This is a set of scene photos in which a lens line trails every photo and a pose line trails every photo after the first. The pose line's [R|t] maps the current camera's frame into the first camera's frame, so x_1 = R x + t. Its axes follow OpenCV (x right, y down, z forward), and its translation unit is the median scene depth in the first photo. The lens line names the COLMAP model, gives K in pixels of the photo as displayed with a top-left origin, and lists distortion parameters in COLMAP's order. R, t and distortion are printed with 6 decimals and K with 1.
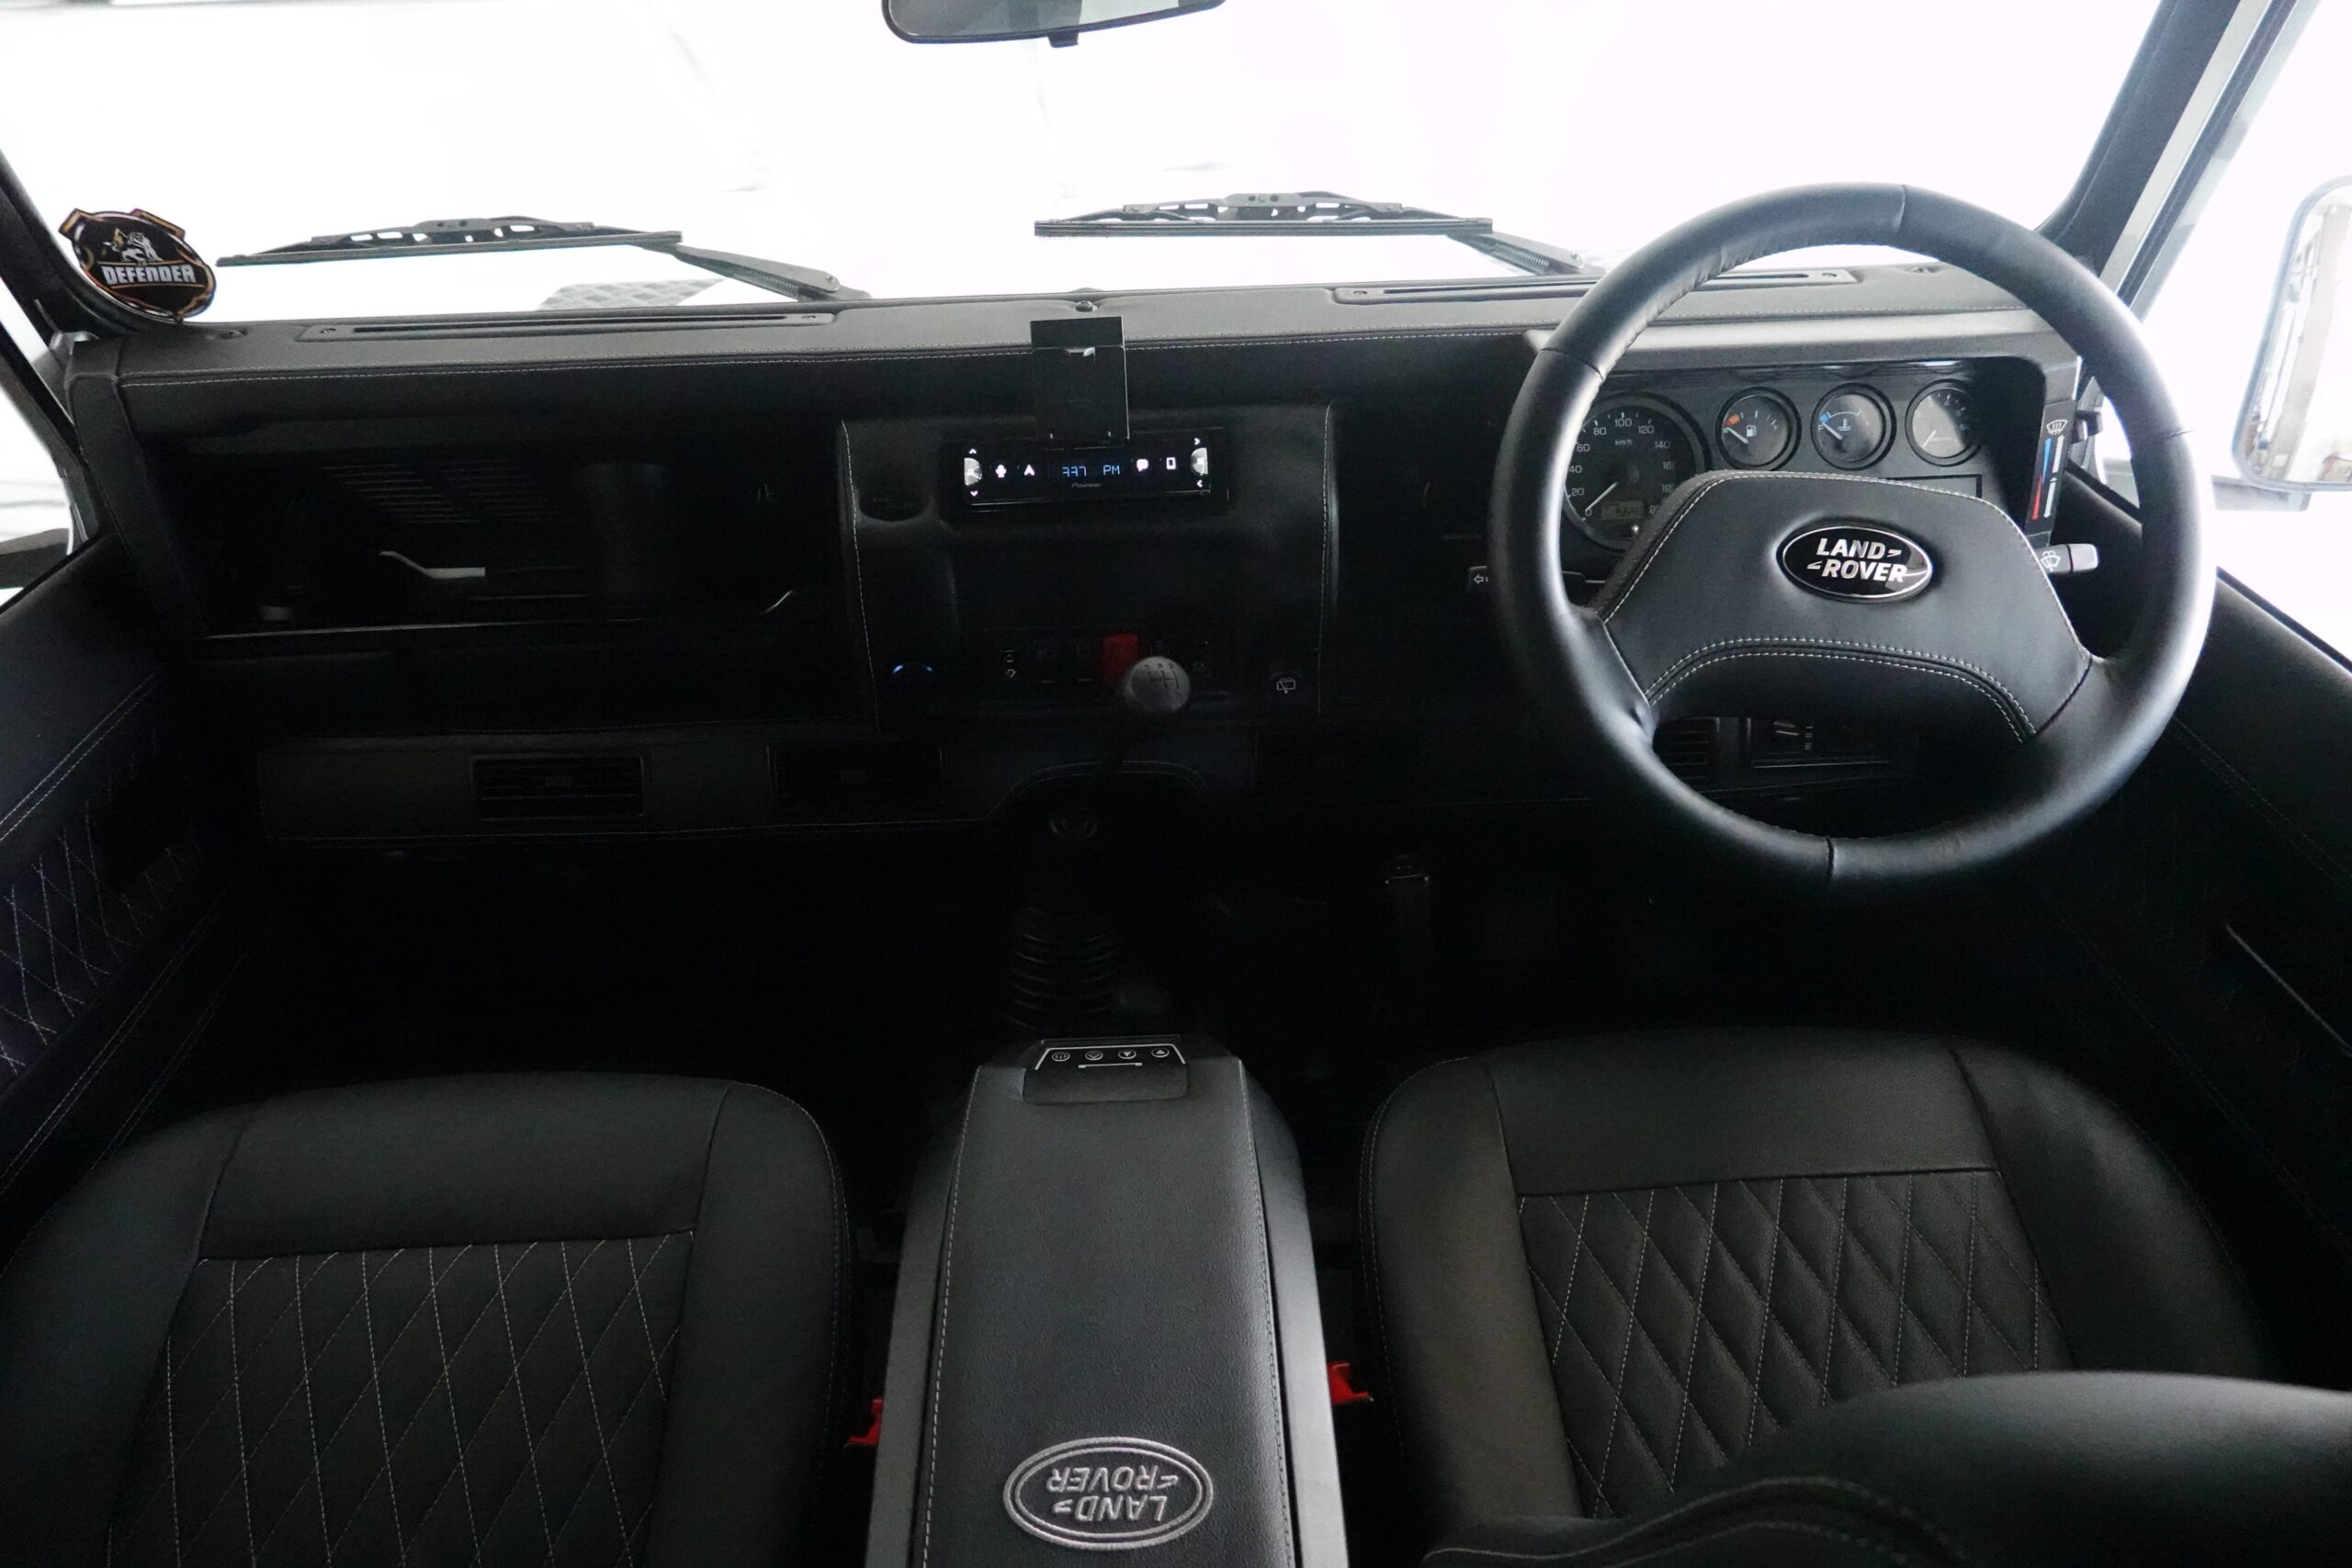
lens RADIAL K [[1604.7, 0, 1180.2], [0, 1604.7, 778.8], [0, 0, 1]] dist [0.013059, 0.004915]
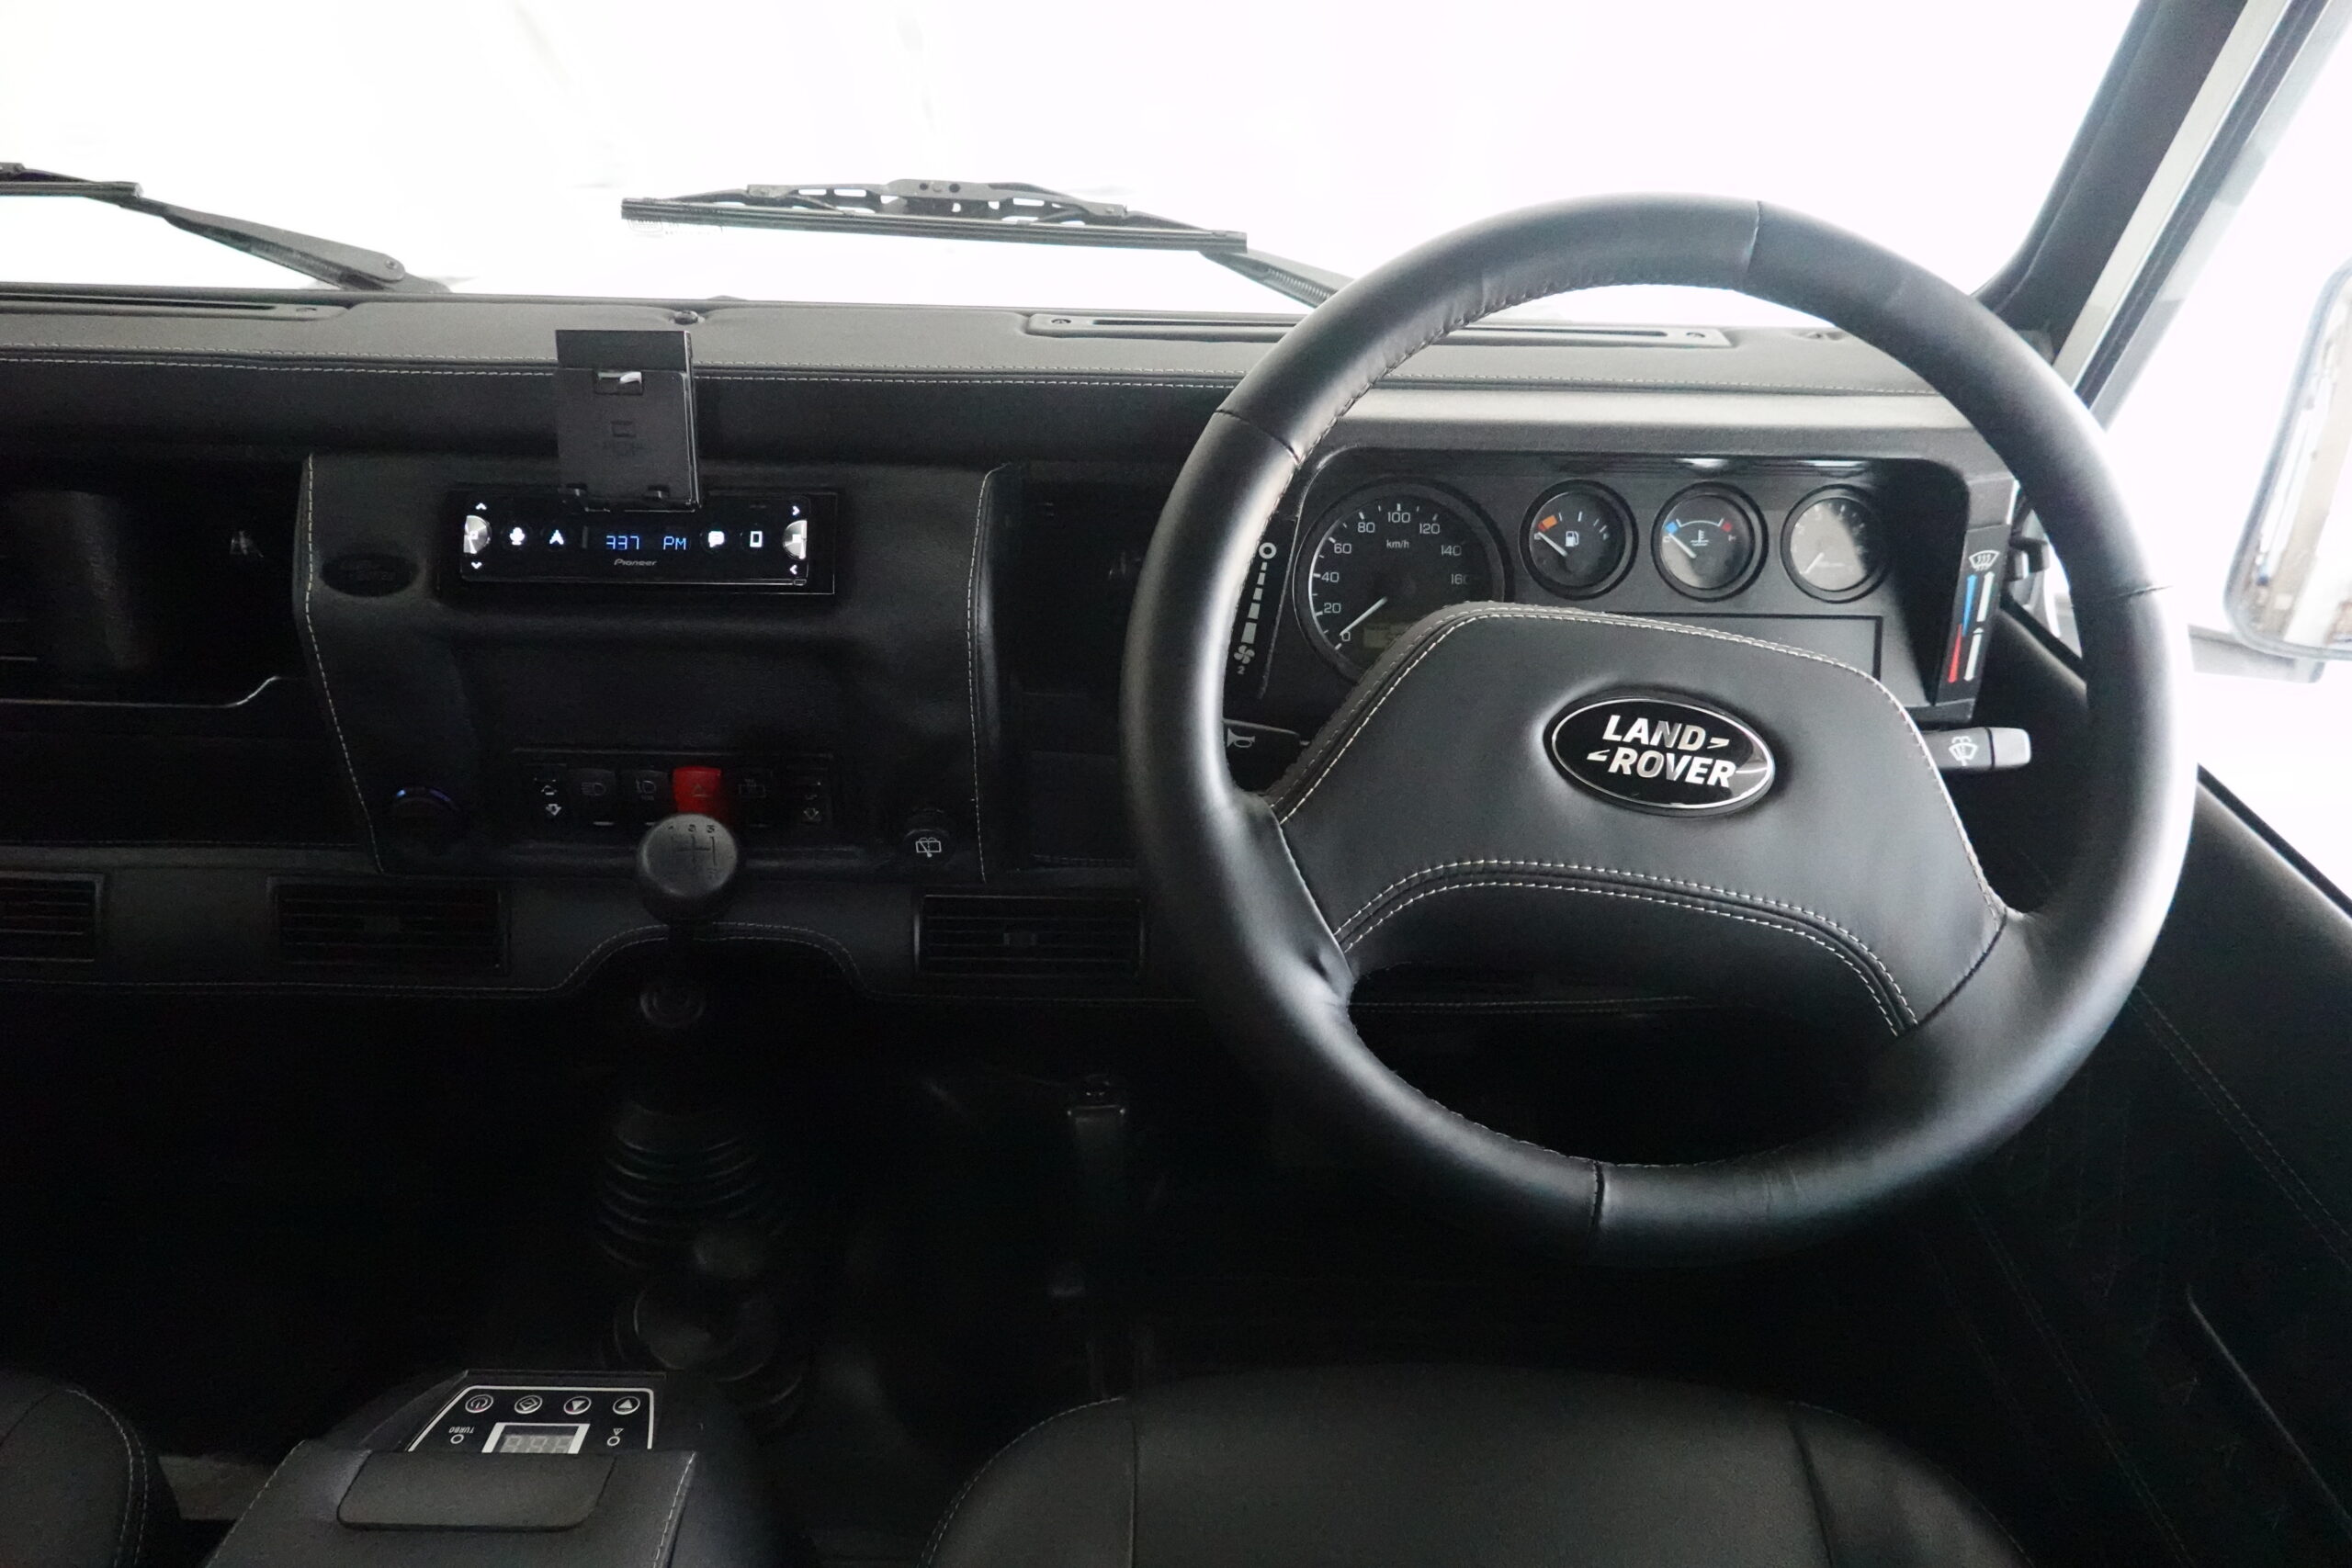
lens RADIAL K [[1604.7, 0, 1168.4], [0, 1604.7, 785.9], [0, 0, 1]] dist [0.013059, 0.004915]
pose [[0.998409, 0.056181, 0.004871, 0.180507], [-0.056068, 0.998208, -0.020911, -0.081342], [-0.006037, 0.020605, 0.999769, 0.282056]]
